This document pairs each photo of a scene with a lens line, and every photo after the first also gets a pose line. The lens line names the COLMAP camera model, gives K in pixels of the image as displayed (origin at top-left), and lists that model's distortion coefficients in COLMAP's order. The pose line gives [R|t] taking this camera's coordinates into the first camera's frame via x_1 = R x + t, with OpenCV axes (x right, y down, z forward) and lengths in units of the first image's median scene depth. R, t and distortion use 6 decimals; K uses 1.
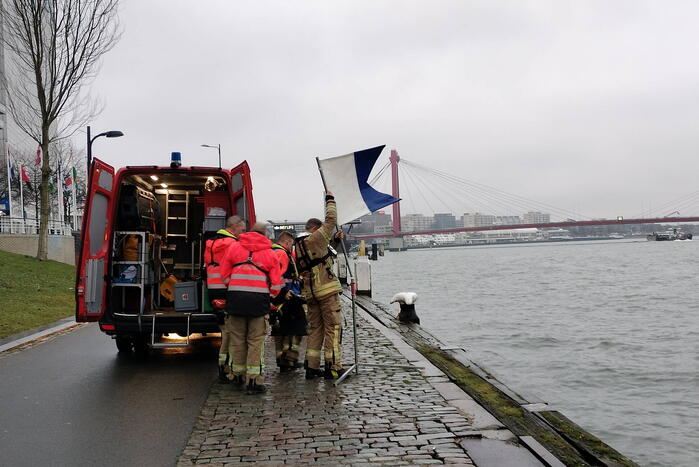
lens RADIAL K [[1352.6, 0, 349.5], [0, 1352.6, 233.5], [0, 0, 1]] dist [0.107399, -0.104255]
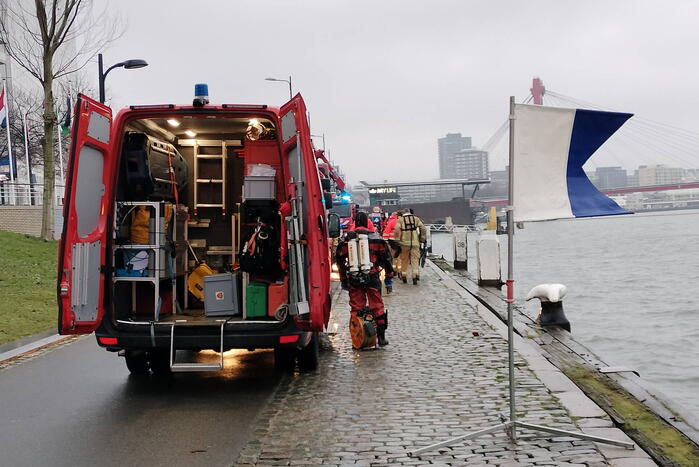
lens RADIAL K [[1352.6, 0, 349.5], [0, 1352.6, 233.5], [0, 0, 1]] dist [0.107399, -0.104255]
pose [[0.990236, -0.012006, -0.138884, 0.039073], [0.016346, 0.999412, 0.030151, -0.004147], [0.138440, -0.032126, 0.989850, 0.330006]]
